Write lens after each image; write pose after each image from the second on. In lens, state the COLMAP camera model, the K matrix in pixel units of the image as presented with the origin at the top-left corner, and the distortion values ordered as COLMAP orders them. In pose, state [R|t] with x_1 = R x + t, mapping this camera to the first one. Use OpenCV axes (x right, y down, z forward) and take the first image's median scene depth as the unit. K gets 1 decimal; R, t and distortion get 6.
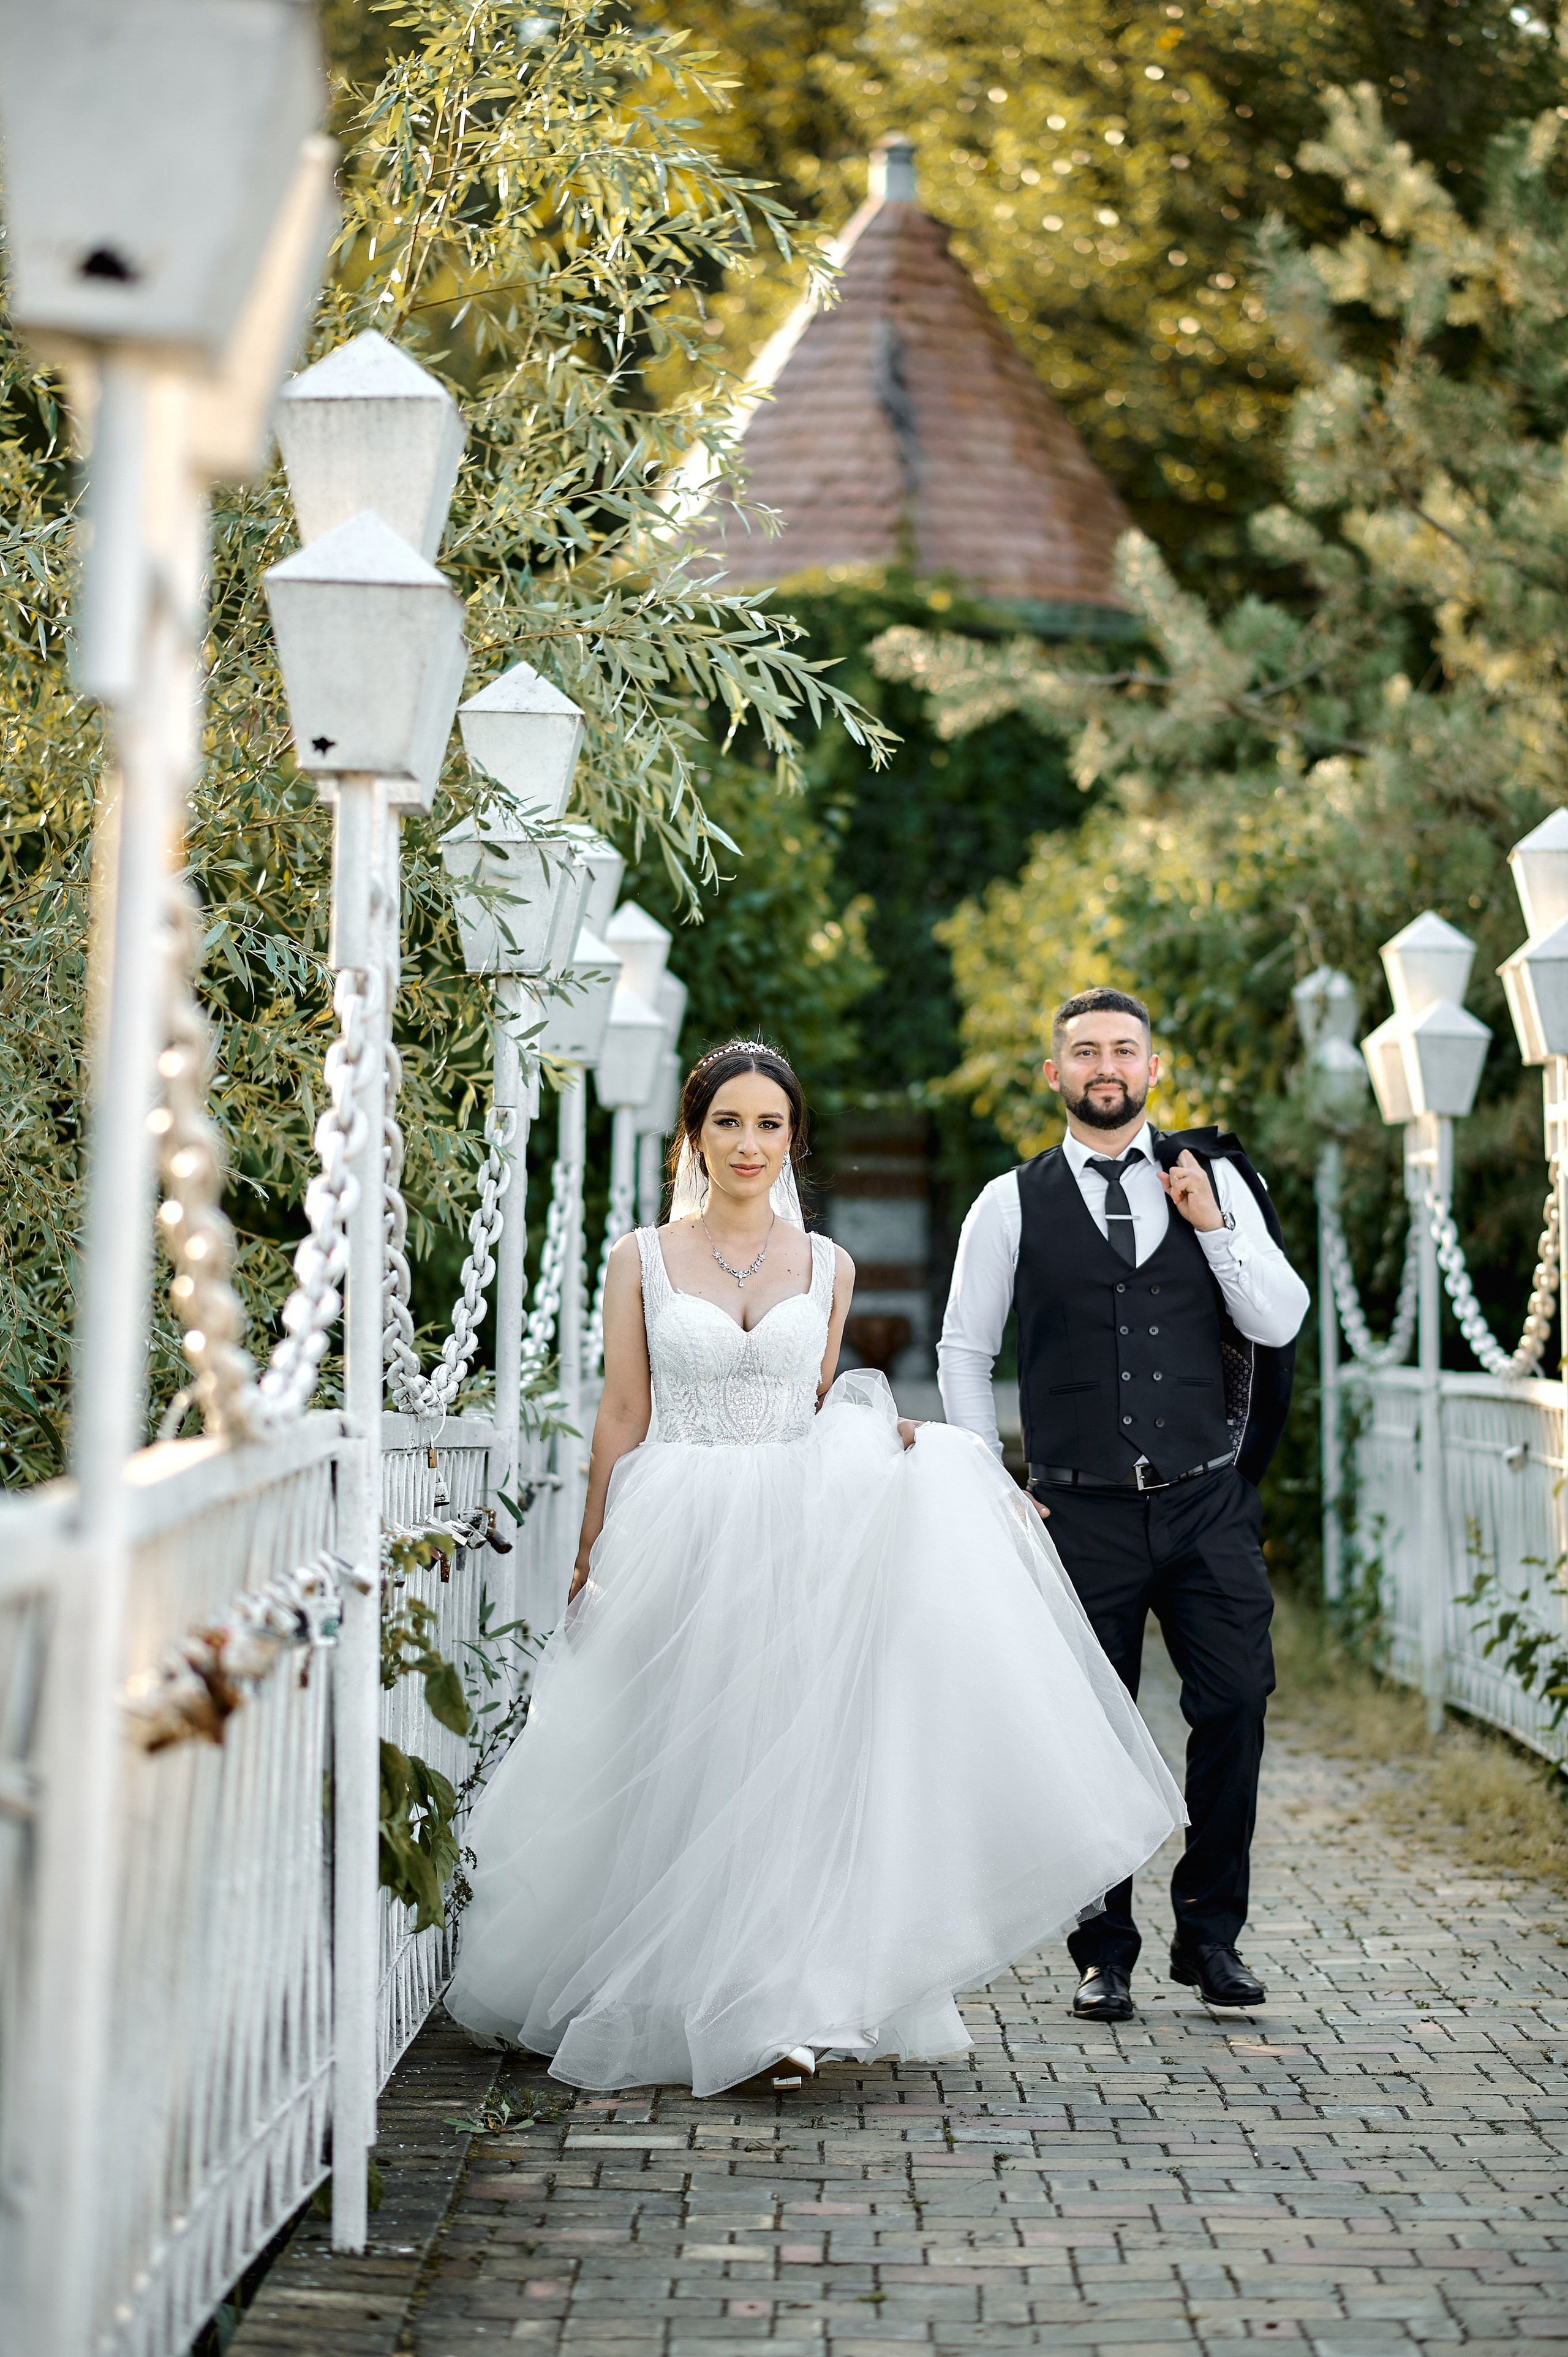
lens RADIAL K [[5511.2, 0, 784.0], [0, 5511.2, 1178.5], [0, 0, 1]] dist [0.056660, -0.017245]
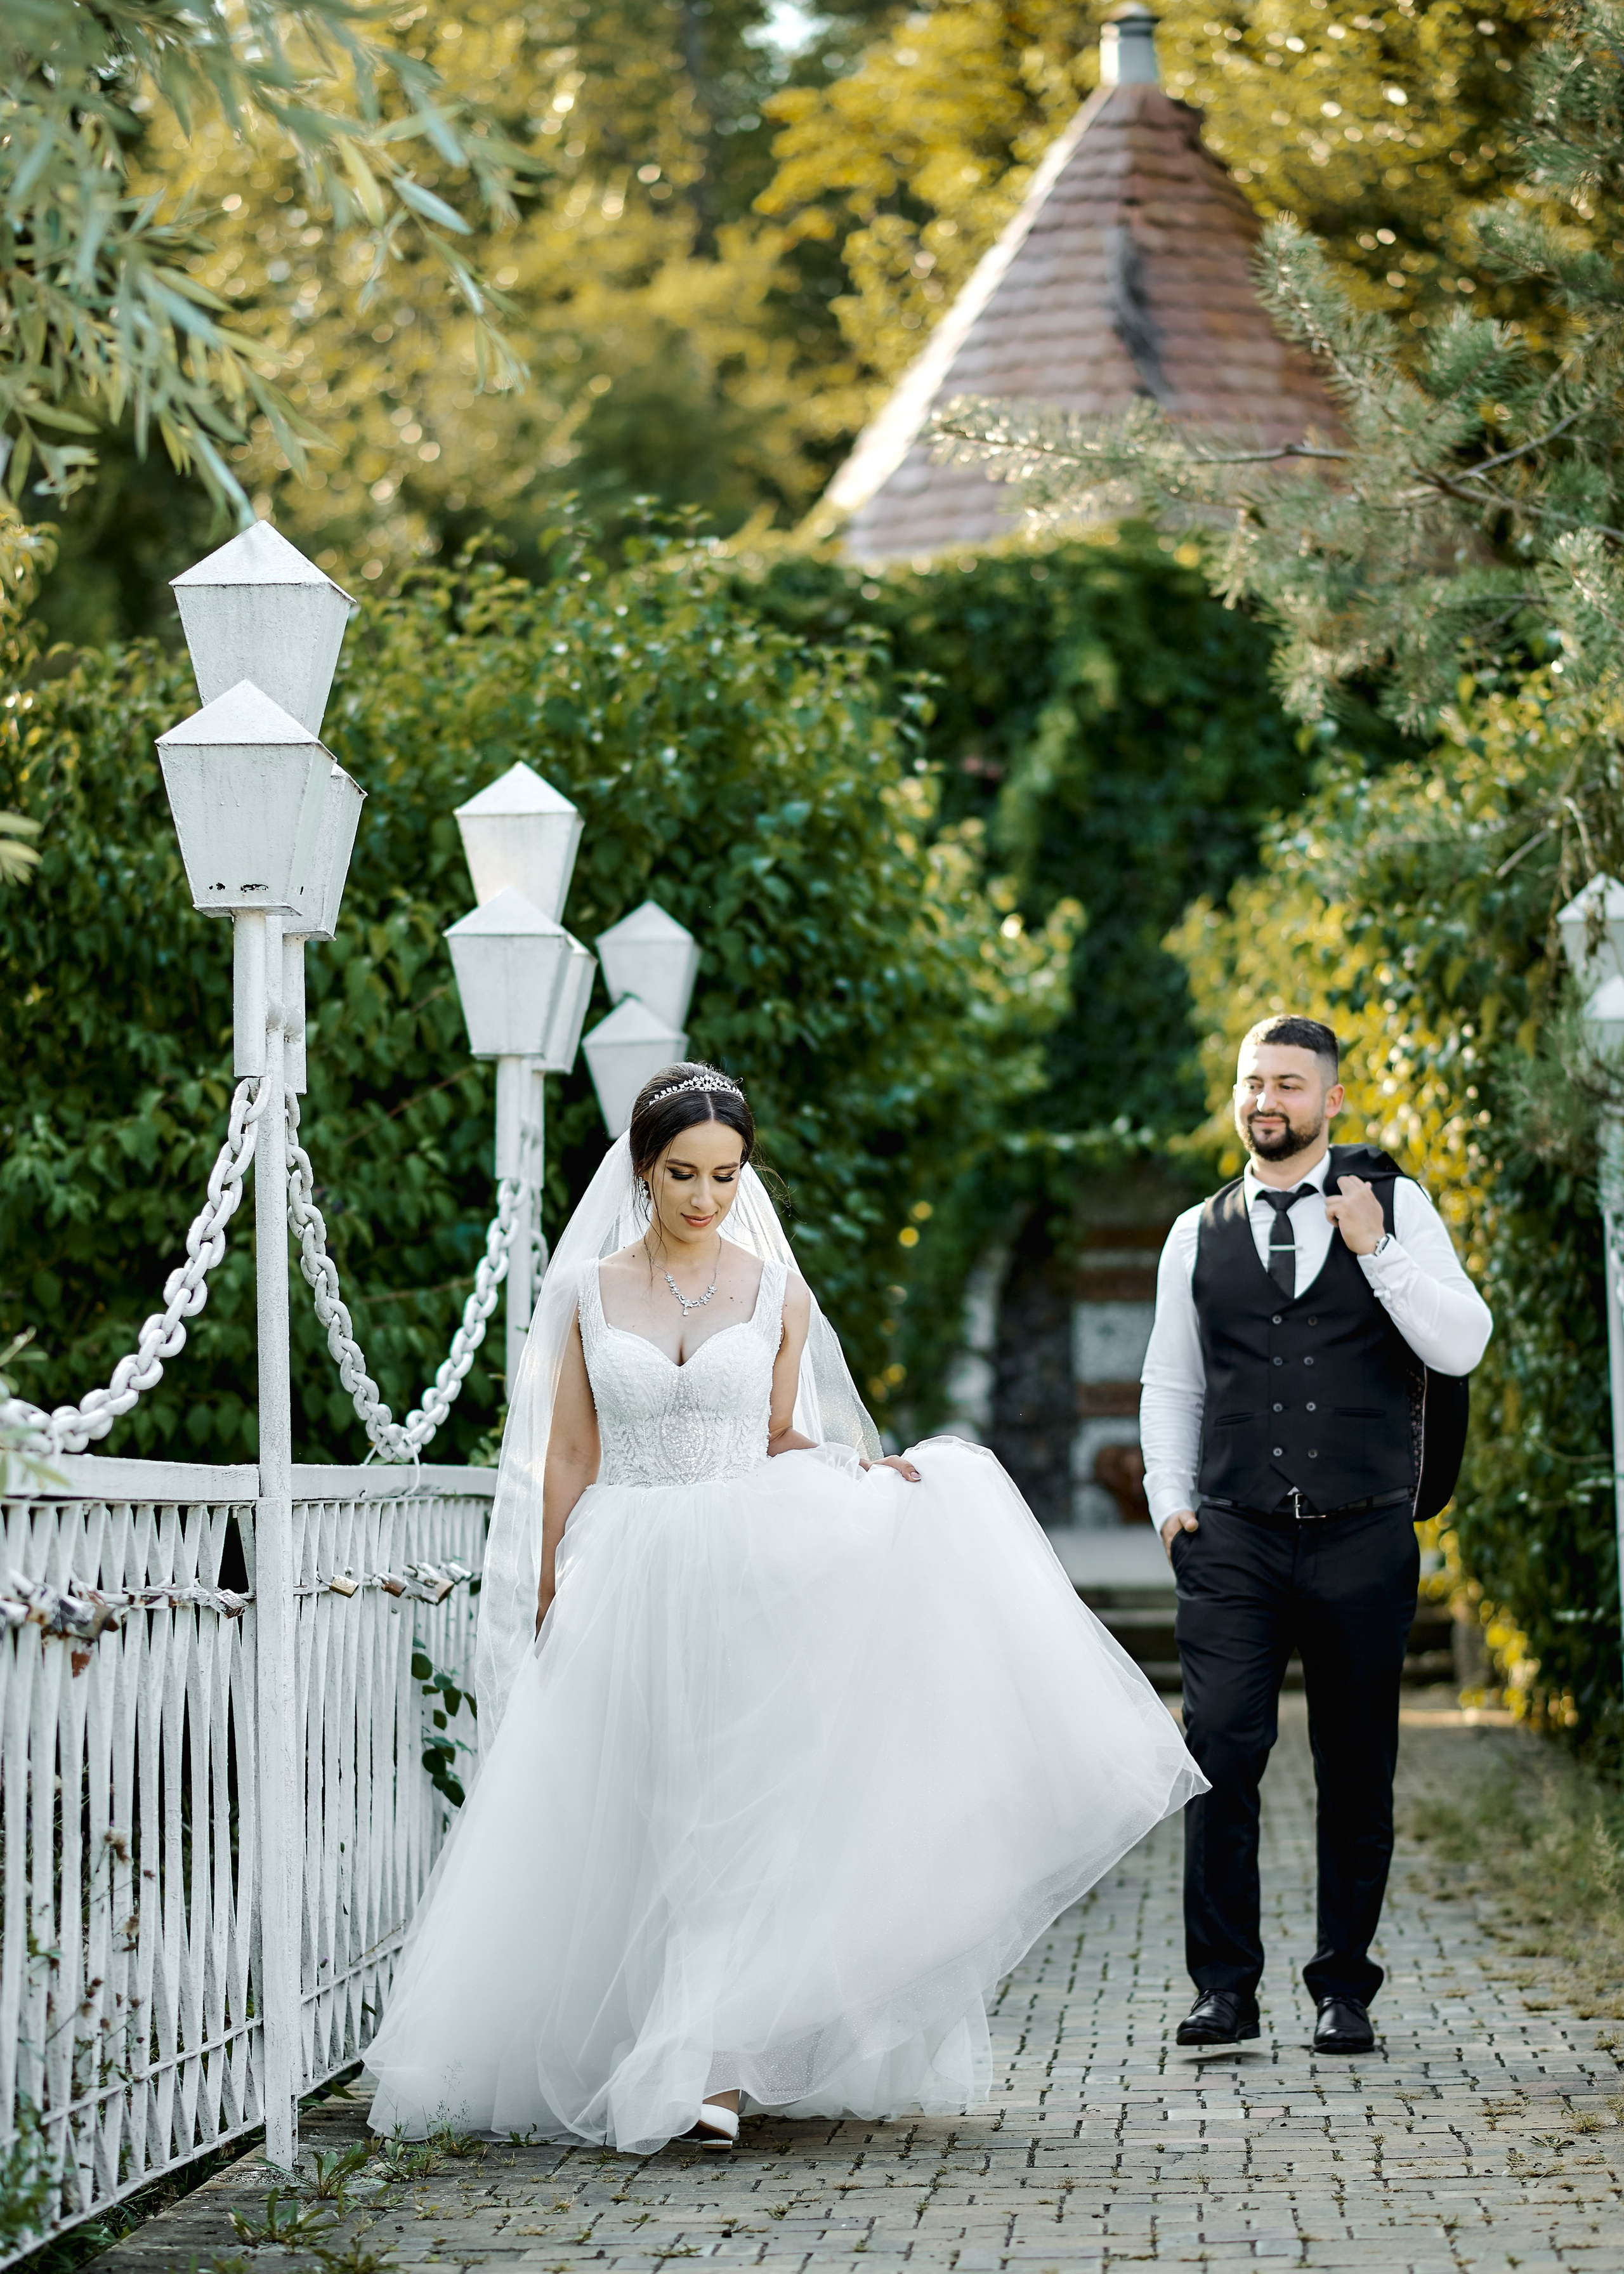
lens RADIAL K [[6120.0, 0, 810.8], [0, 6120.0, 1227.2], [0, 0, 1]] dist [0.051205, 0.231936]
pose [[0.998101, -0.028753, -0.054476, 0.047145], [0.027705, 0.999418, -0.019889, 0.022845], [0.055016, 0.018342, 0.998317, 0.259947]]
